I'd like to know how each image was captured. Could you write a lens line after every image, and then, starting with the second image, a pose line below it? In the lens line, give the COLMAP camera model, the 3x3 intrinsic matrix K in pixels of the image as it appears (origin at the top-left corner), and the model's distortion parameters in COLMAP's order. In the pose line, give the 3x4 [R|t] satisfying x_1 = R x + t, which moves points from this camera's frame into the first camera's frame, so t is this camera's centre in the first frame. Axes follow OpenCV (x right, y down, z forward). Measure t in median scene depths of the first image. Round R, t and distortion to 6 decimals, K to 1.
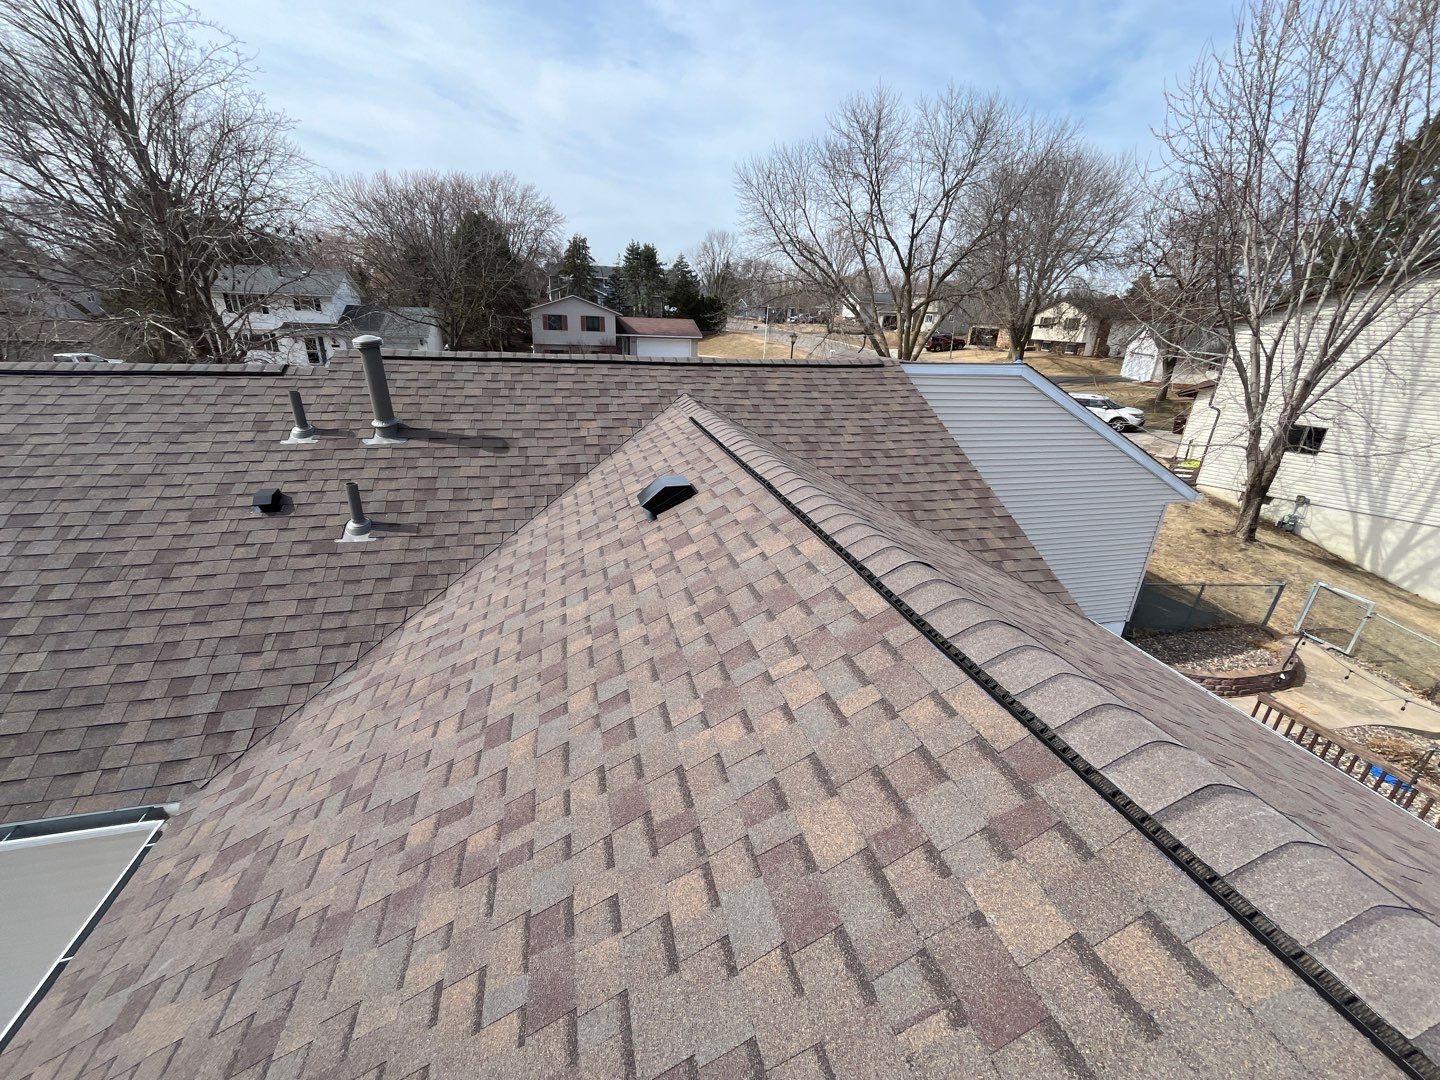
lens RADIAL K [[582.9, 0, 715.1], [0, 582.9, 542.9], [0, 0, 1]] dist [-0.003428, -0.000503]
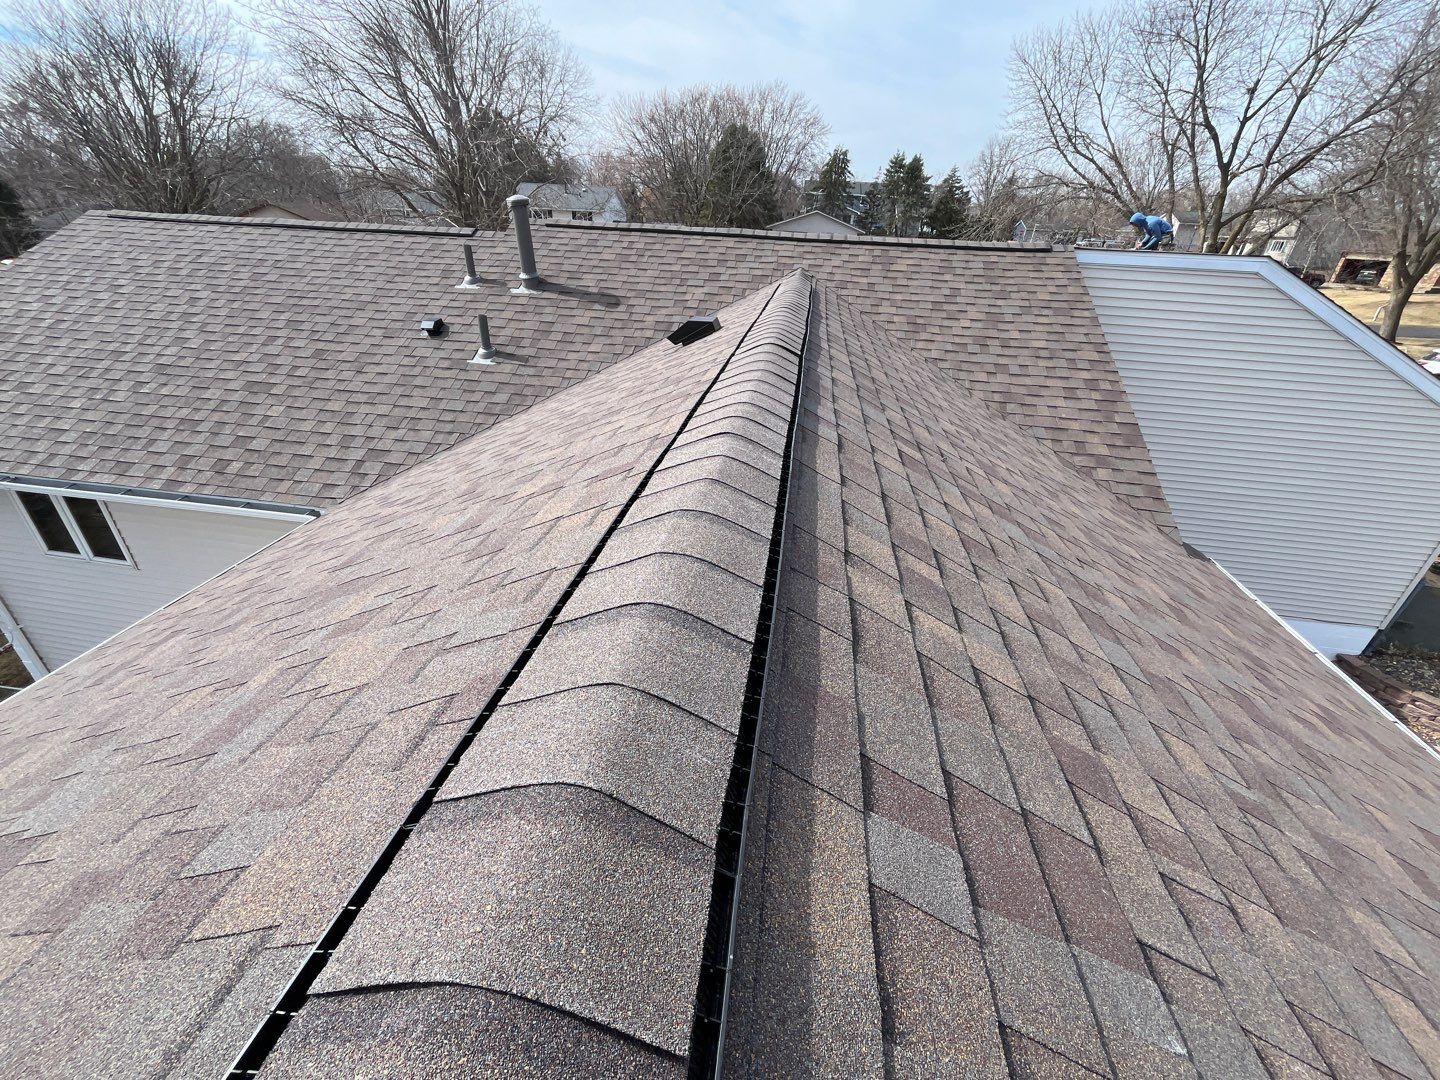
lens RADIAL K [[582.9, 0, 715.1], [0, 582.9, 542.9], [0, 0, 1]] dist [-0.003428, -0.000503]
pose [[0.921003, 0.189201, -0.340524, 0.281240], [-0.152164, 0.979416, 0.132627, 0.108398], [0.358608, -0.070334, 0.930835, -0.009202]]
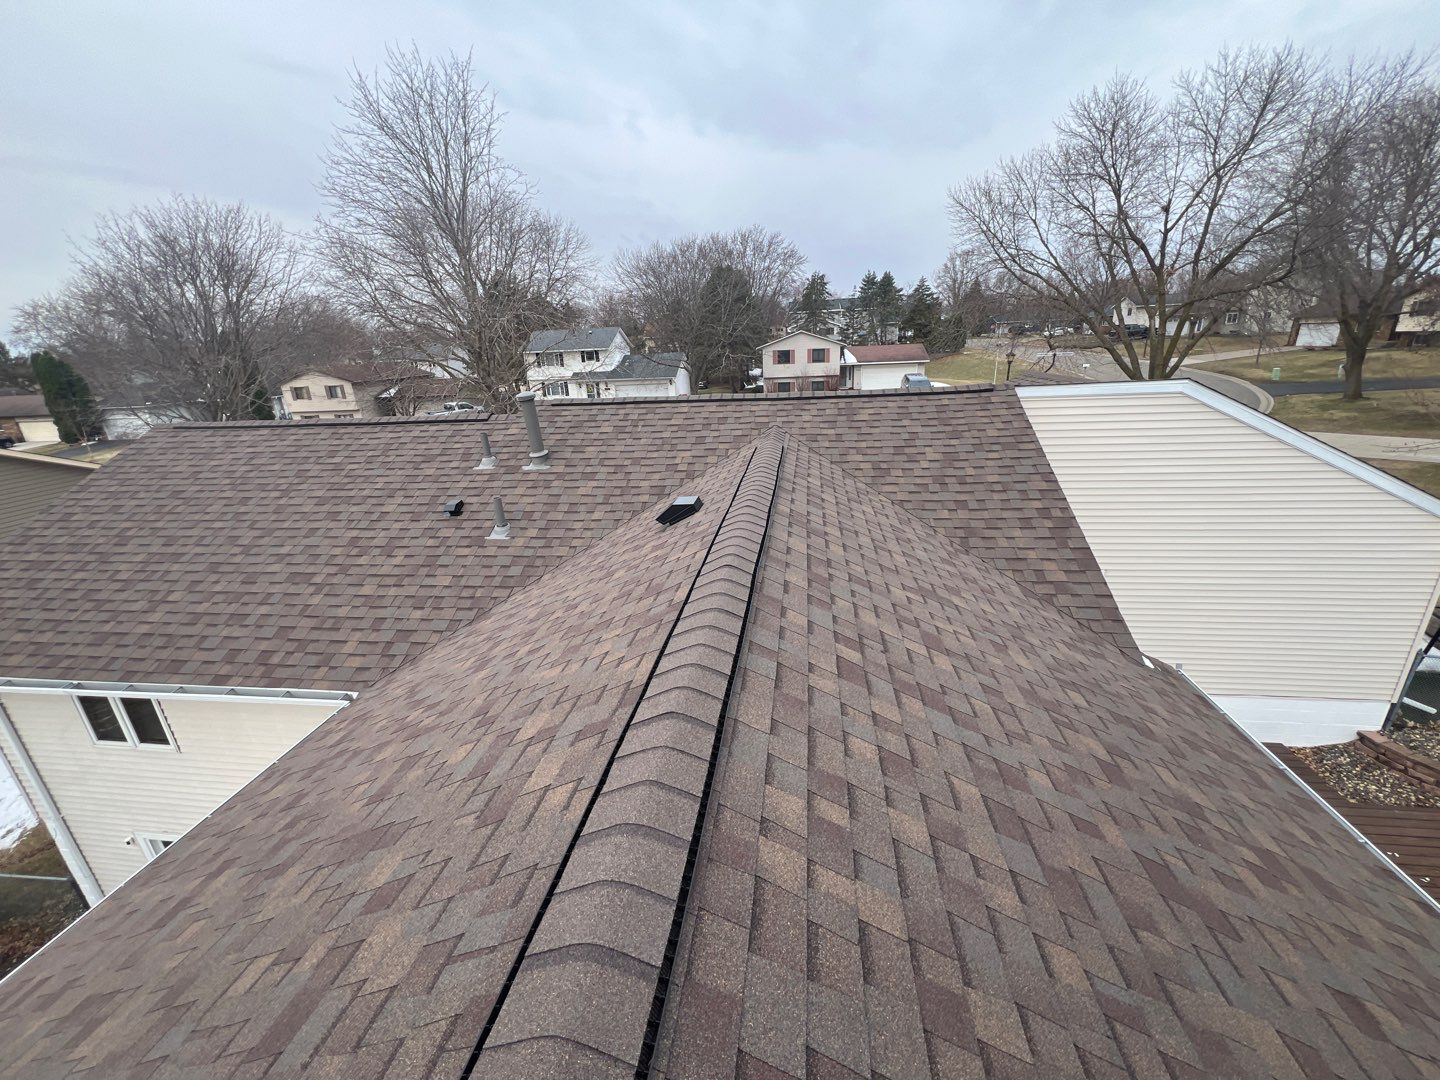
lens RADIAL K [[574.5, 0, 722.8], [0, 574.5, 540.4], [0, 0, 1]] dist [-0.000037, -0.000202]
pose [[0.924237, 0.048142, -0.378772, 0.334147], [-0.064842, 0.997400, -0.031451, 0.007709], [0.376273, 0.053629, 0.924955, -0.061693]]
